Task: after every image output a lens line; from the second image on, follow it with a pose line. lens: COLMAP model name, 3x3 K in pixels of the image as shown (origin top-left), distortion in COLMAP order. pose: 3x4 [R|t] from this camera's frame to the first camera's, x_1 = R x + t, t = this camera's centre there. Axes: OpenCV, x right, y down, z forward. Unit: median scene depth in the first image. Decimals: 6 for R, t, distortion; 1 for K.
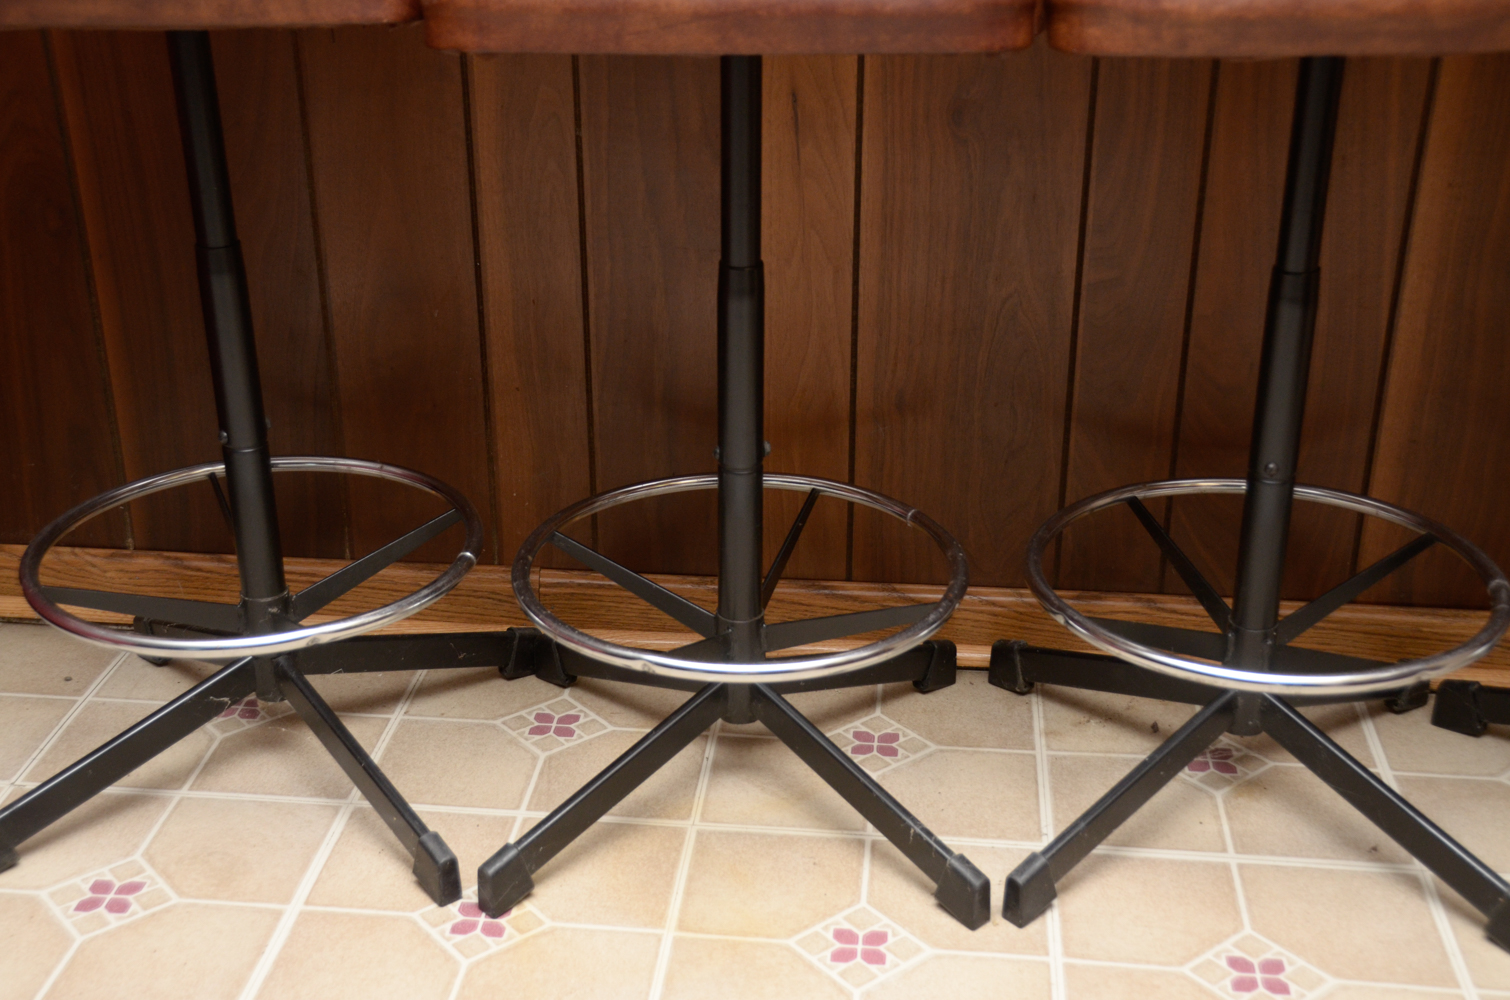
lens RADIAL K [[1893.4, 0, 739.7], [0, 1893.4, 548.0], [0, 0, 1]] dist [0.025465, 0.328924]
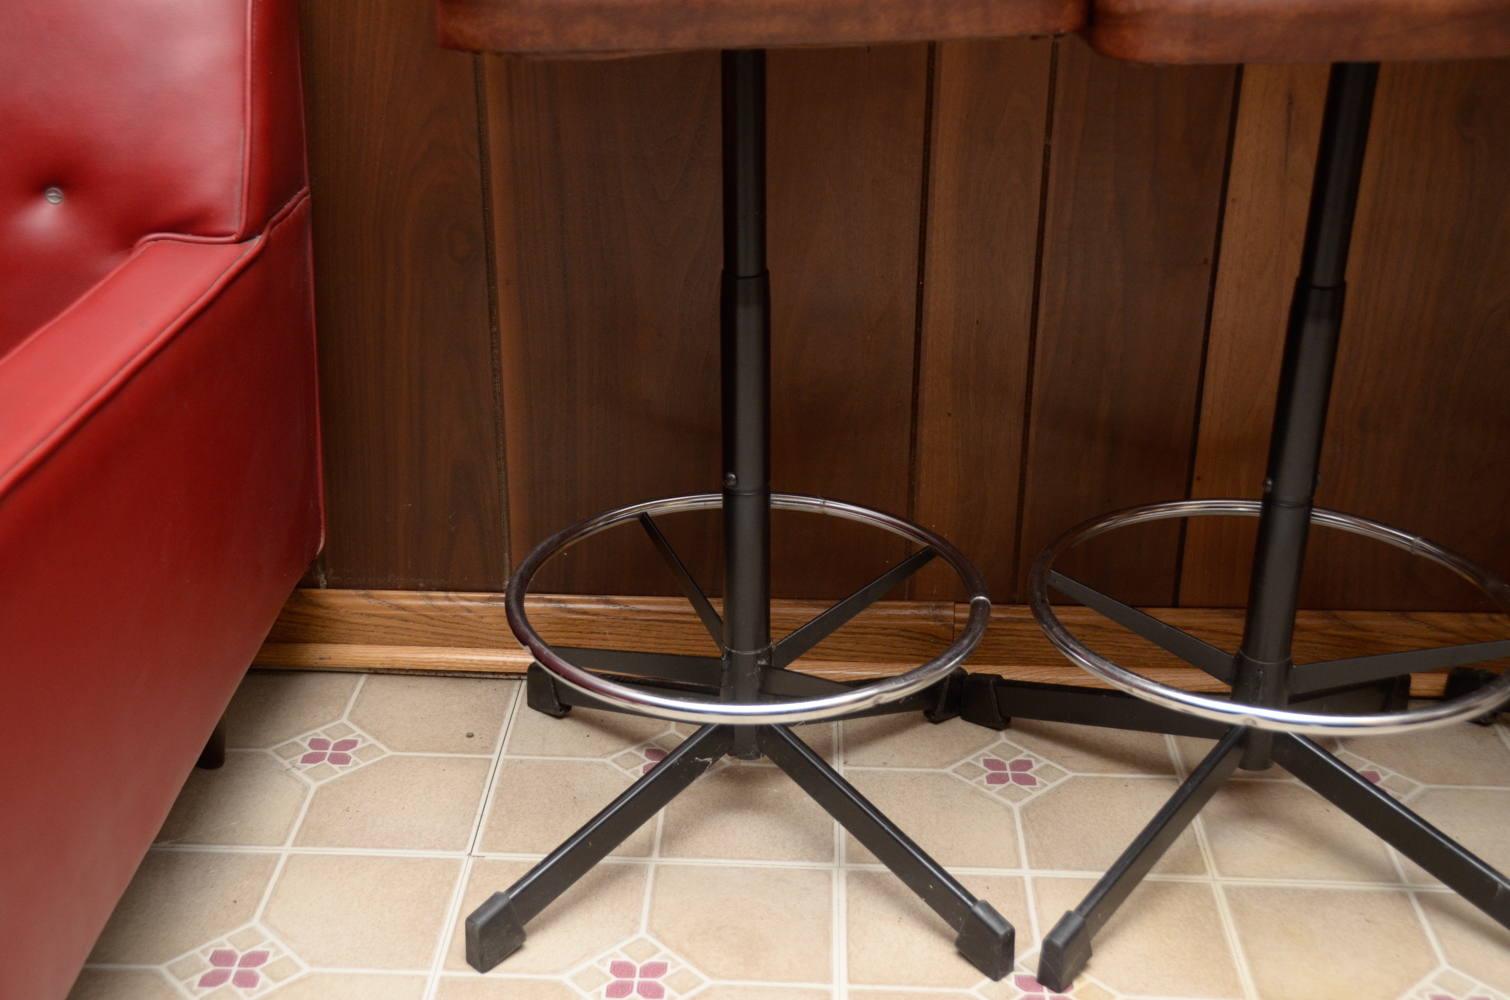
lens RADIAL K [[1893.4, 0, 739.7], [0, 1893.4, 548.0], [0, 0, 1]] dist [0.025465, 0.328924]
pose [[0.997661, -0.023691, 0.064119, -0.311343], [0.023139, 0.999689, 0.009339, -0.031945], [-0.064321, -0.007834, 0.997899, 0.075926]]
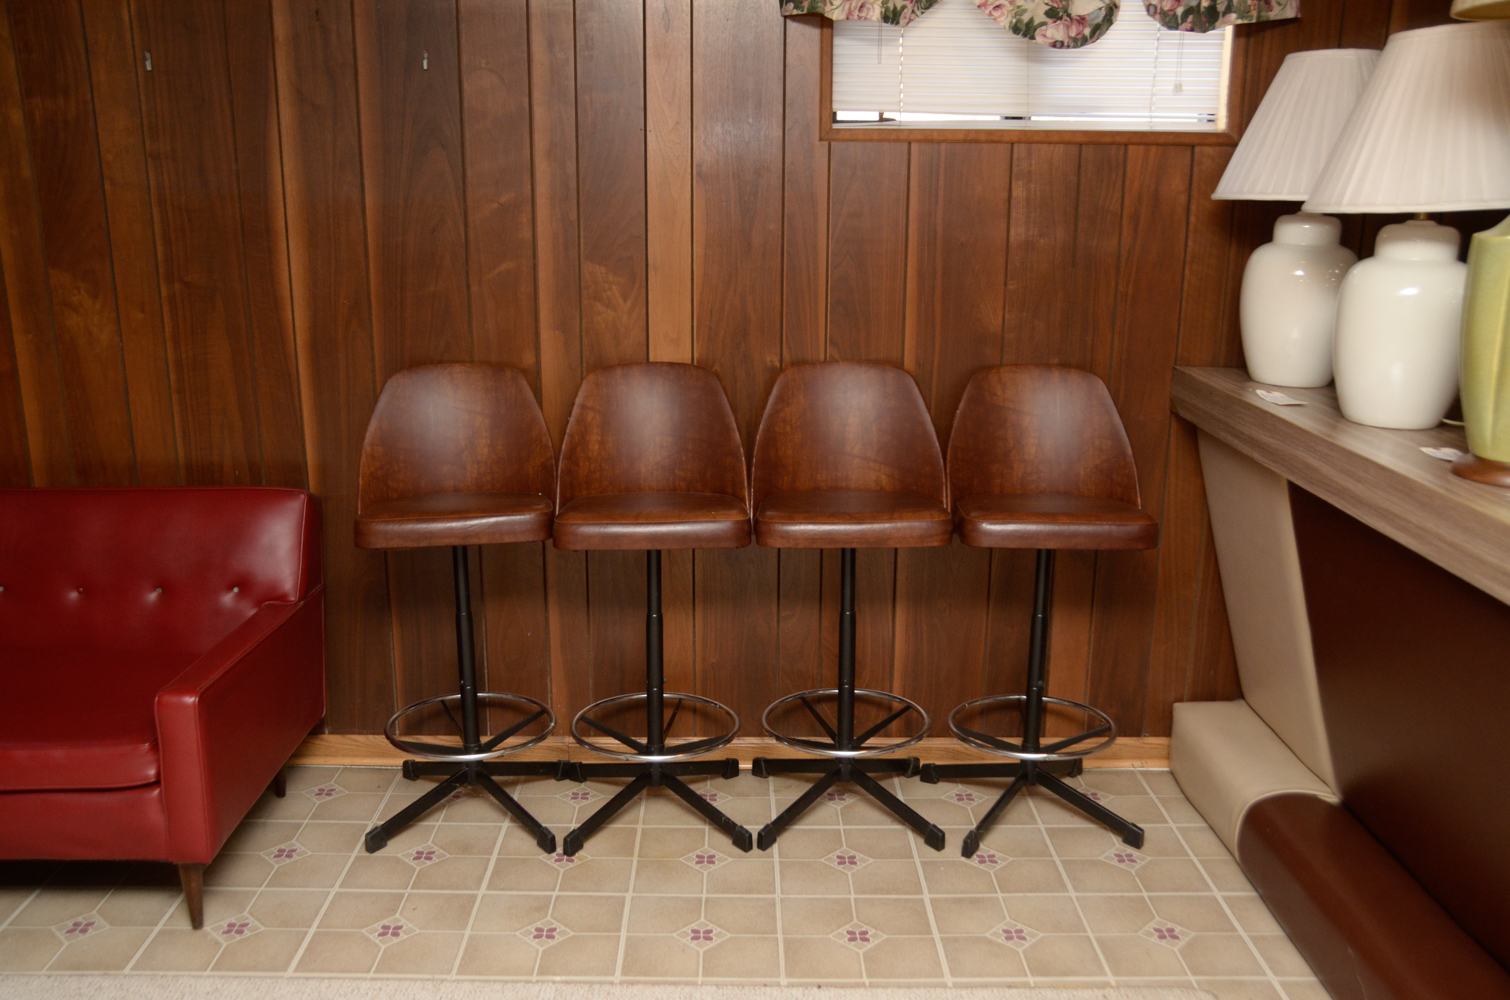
lens RADIAL K [[1361.3, 0, 748.4], [0, 1361.3, 560.1], [0, 0, 1]] dist [-0.080359, 0.005463]
pose [[0.993257, -0.021369, 0.113947, -0.080171], [0.040583, 0.984766, -0.169080, 0.105796], [-0.108598, 0.172564, 0.978993, -0.896896]]
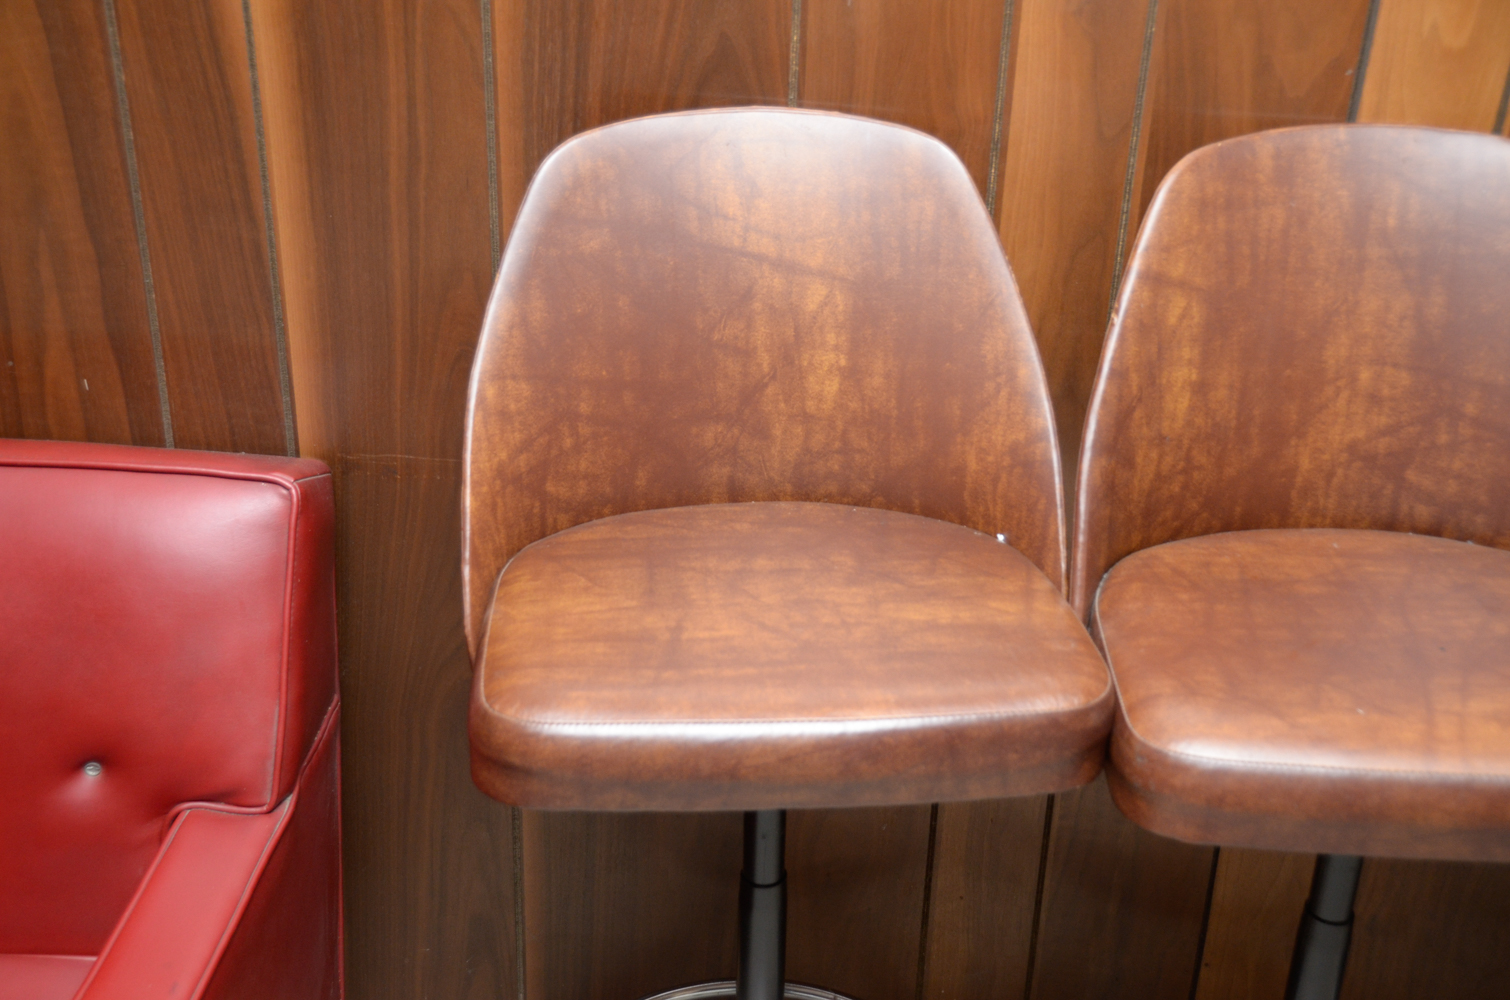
lens RADIAL K [[1916.4, 0, 733.7], [0, 1916.4, 541.5], [0, 0, 1]] dist [0.016971, 0.387761]
pose [[0.998588, 0.004821, 0.052911, -0.312214], [-0.007397, 0.998790, 0.048610, -0.340057], [-0.052612, -0.048933, 0.997415, 0.057403]]
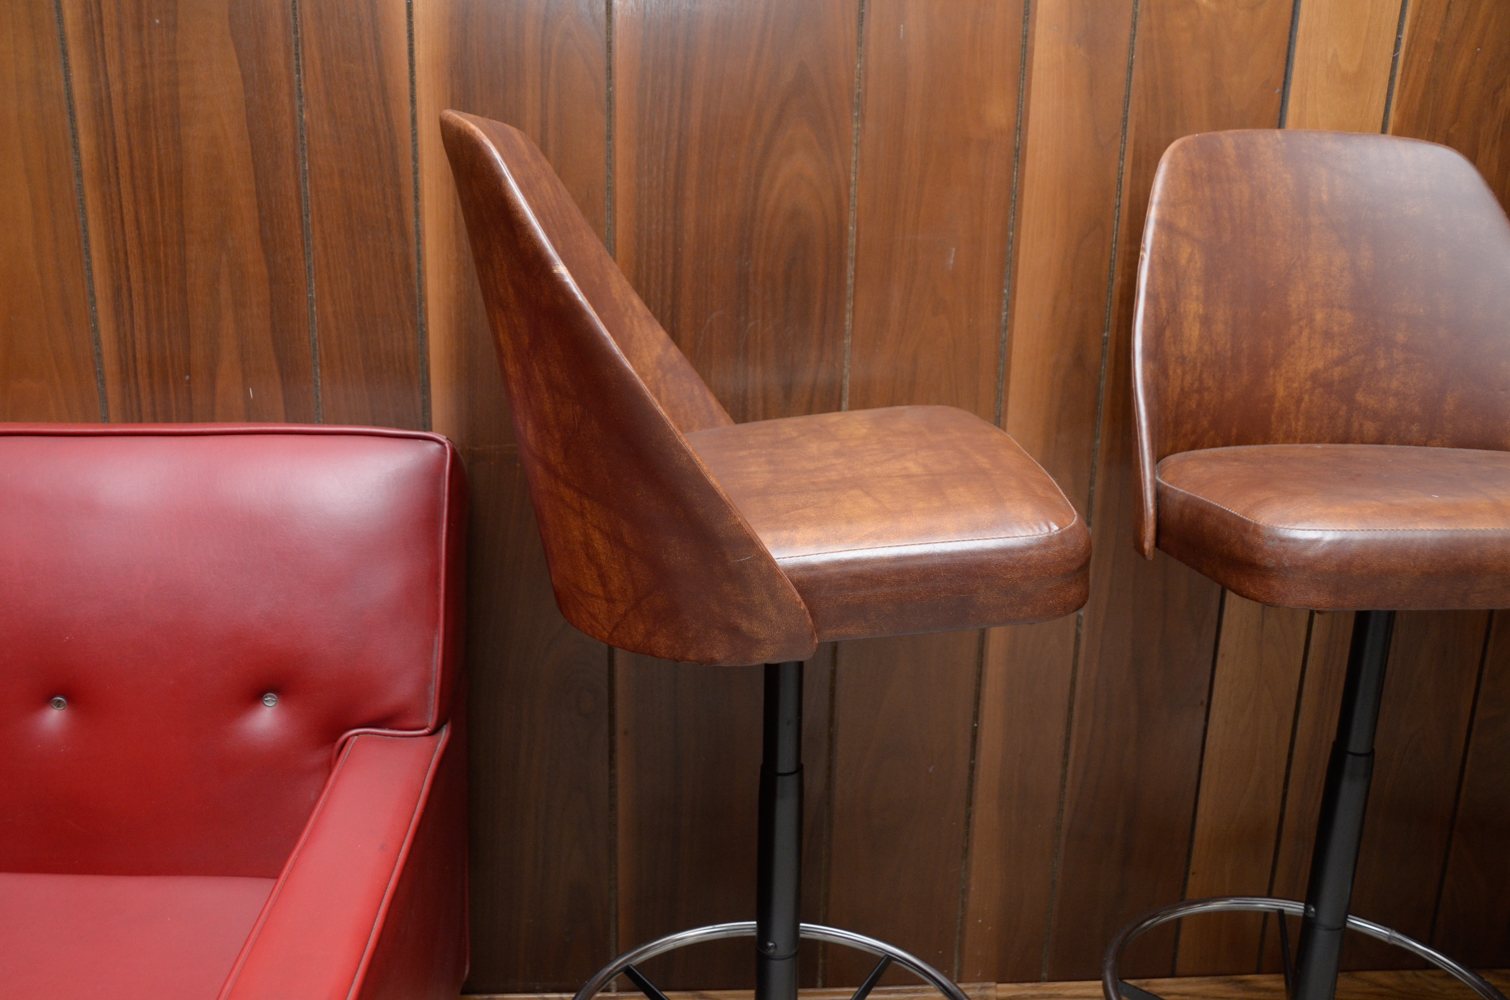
lens RADIAL K [[1379.7, 0, 732.3], [0, 1379.7, 545.6], [0, 0, 1]] dist [-0.114248, 0.190206]
pose [[0.984290, -0.026053, 0.174627, -0.448270], [0.052936, 0.987100, -0.151103, -0.149621], [-0.168438, 0.157973, 0.972971, 0.234079]]
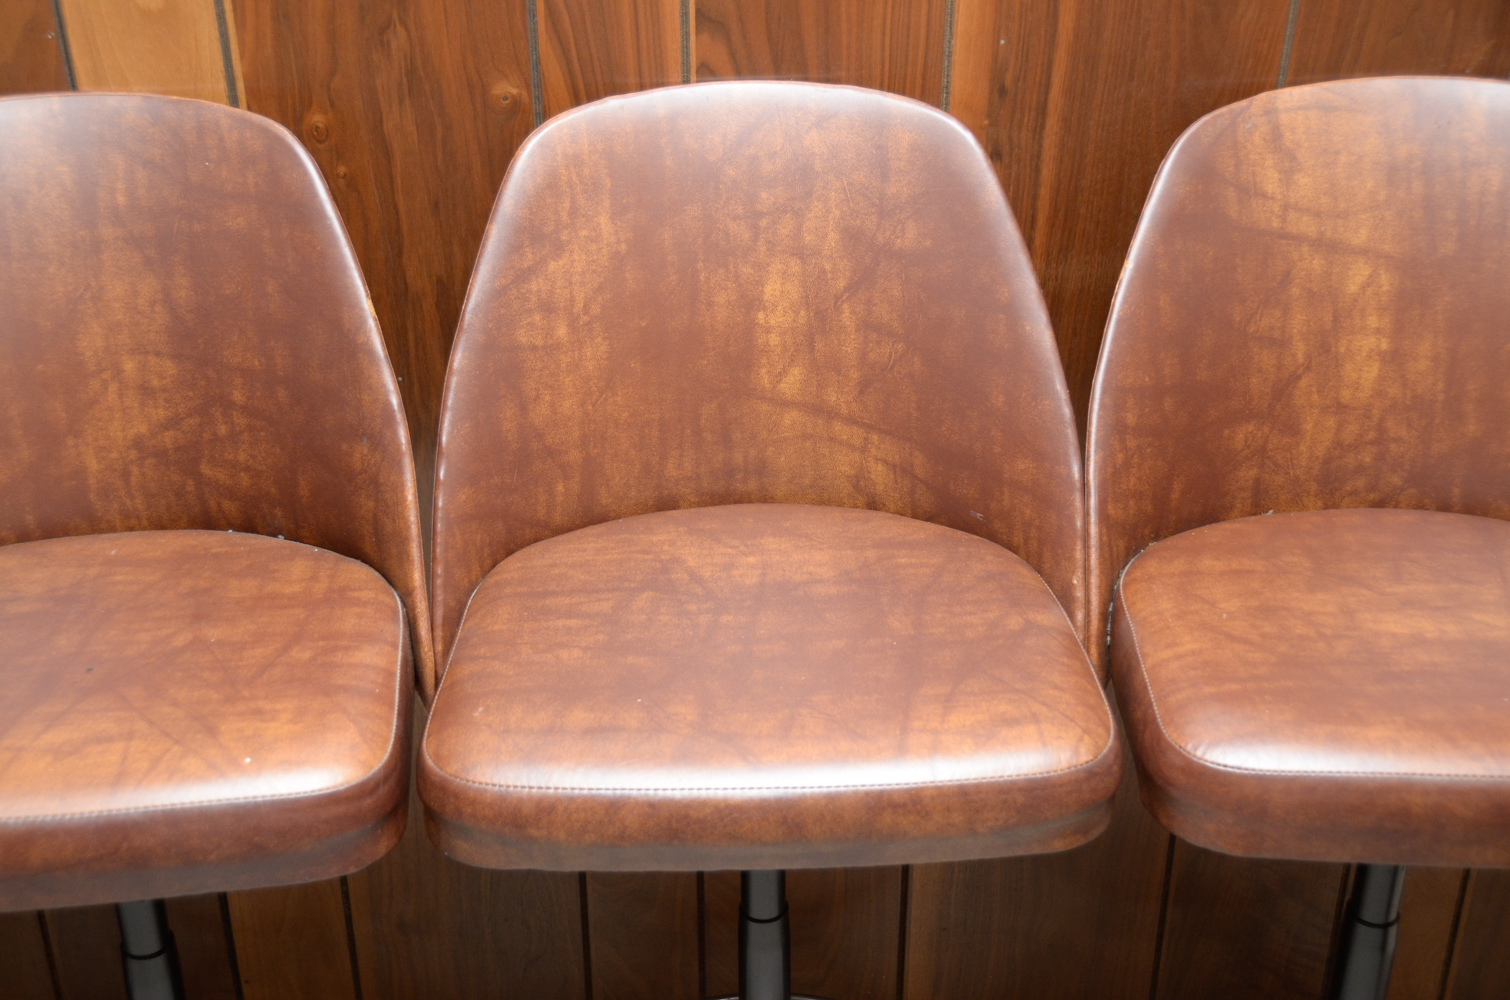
lens RADIAL K [[1916.4, 0, 733.7], [0, 1916.4, 541.5], [0, 0, 1]] dist [0.016971, 0.387761]
pose [[0.991309, -0.065986, 0.113807, 0.162246], [0.057053, 0.995157, 0.080042, -0.351723], [-0.118537, -0.072853, 0.990273, 0.084150]]
